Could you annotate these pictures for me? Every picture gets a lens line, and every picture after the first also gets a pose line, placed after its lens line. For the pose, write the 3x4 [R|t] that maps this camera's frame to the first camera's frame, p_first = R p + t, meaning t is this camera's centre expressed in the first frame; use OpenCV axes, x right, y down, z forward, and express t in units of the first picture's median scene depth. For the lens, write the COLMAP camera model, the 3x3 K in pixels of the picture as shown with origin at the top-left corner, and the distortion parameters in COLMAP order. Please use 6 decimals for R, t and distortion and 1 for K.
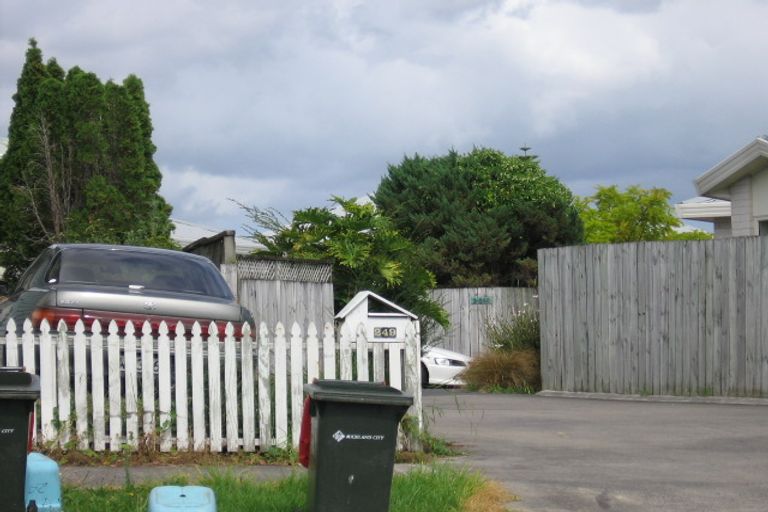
lens RADIAL K [[2888.2, 0, 383.7], [0, 2888.2, 249.3], [0, 0, 1]] dist [0.054748, 0.000000]
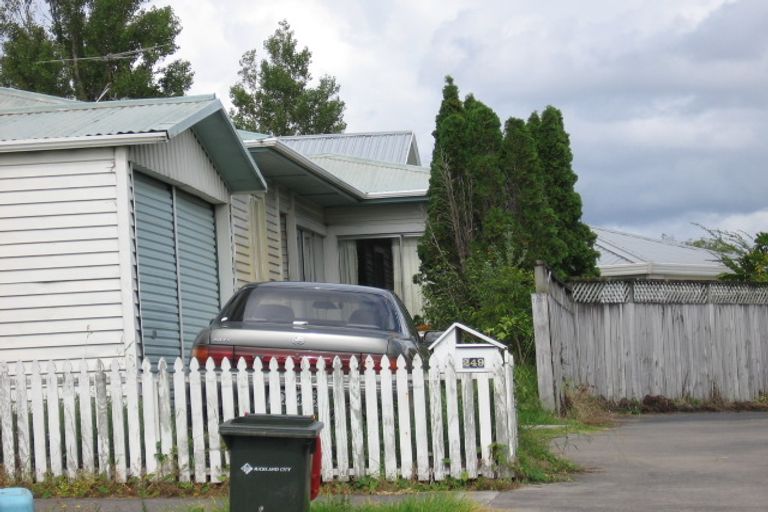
lens RADIAL K [[2888.2, 0, 380.4], [0, 2888.2, 259.2], [0, 0, 1]] dist [0.054748, 0.000000]
pose [[0.967778, -0.033332, -0.249589, 0.203500], [0.032308, 0.999444, -0.008197, -0.000488], [0.249723, -0.000131, 0.968317, 0.002221]]
